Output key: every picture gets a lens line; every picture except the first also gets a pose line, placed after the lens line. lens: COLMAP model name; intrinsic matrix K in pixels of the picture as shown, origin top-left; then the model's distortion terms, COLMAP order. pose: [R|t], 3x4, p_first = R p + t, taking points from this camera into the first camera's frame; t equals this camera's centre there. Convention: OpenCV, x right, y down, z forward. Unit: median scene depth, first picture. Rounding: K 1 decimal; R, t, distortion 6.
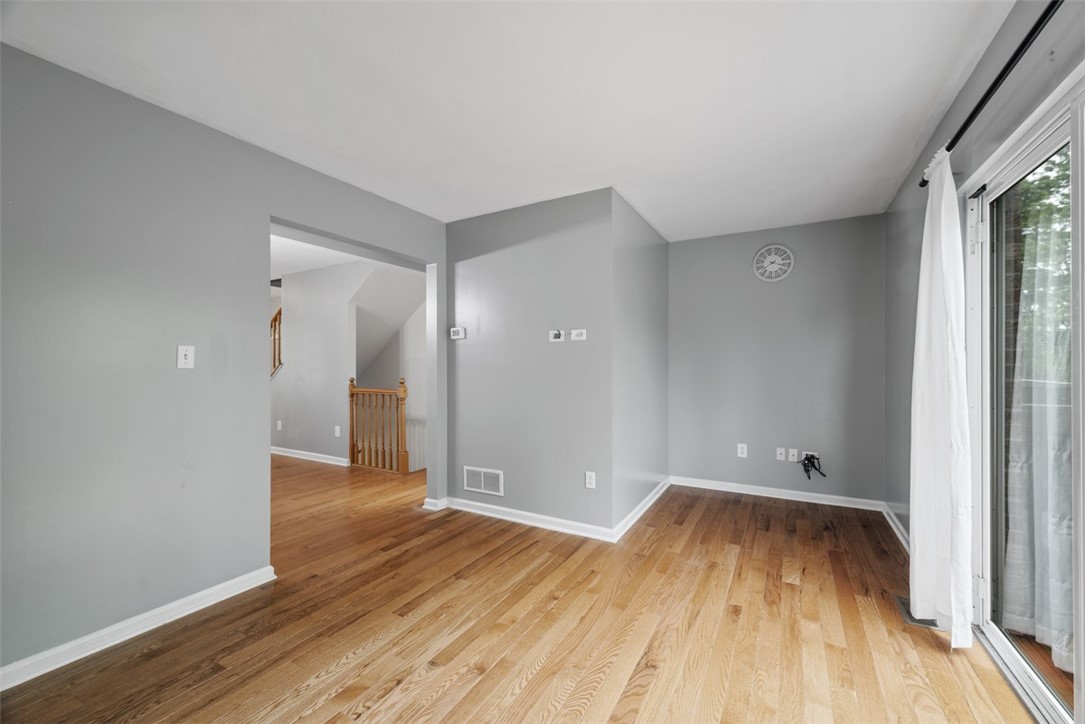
lens RADIAL K [[435.1, 0, 542.0], [0, 435.1, 367.2], [0, 0, 1]] dist [-0.001427, -0.000205]
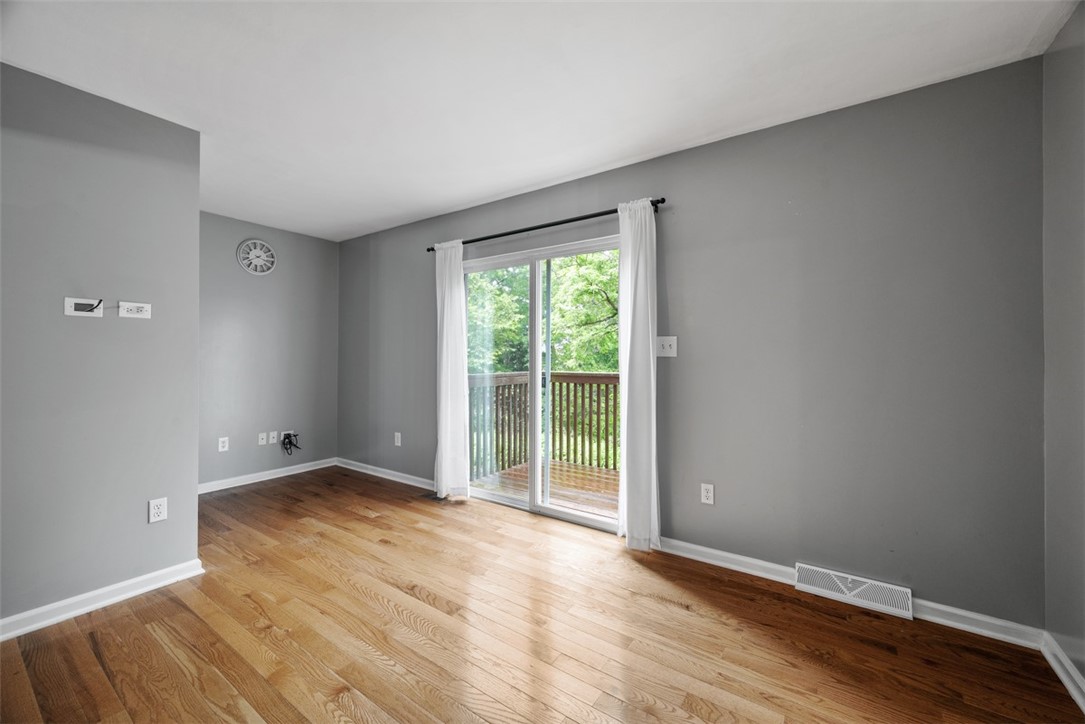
lens RADIAL K [[435.1, 0, 545.6], [0, 435.1, 364.1], [0, 0, 1]] dist [-0.001427, -0.000205]
pose [[0.074524, -0.015138, 0.997104, -0.603530], [0.001865, 0.999885, 0.015040, 0.002938], [-0.997217, 0.000739, 0.074544, 0.308088]]
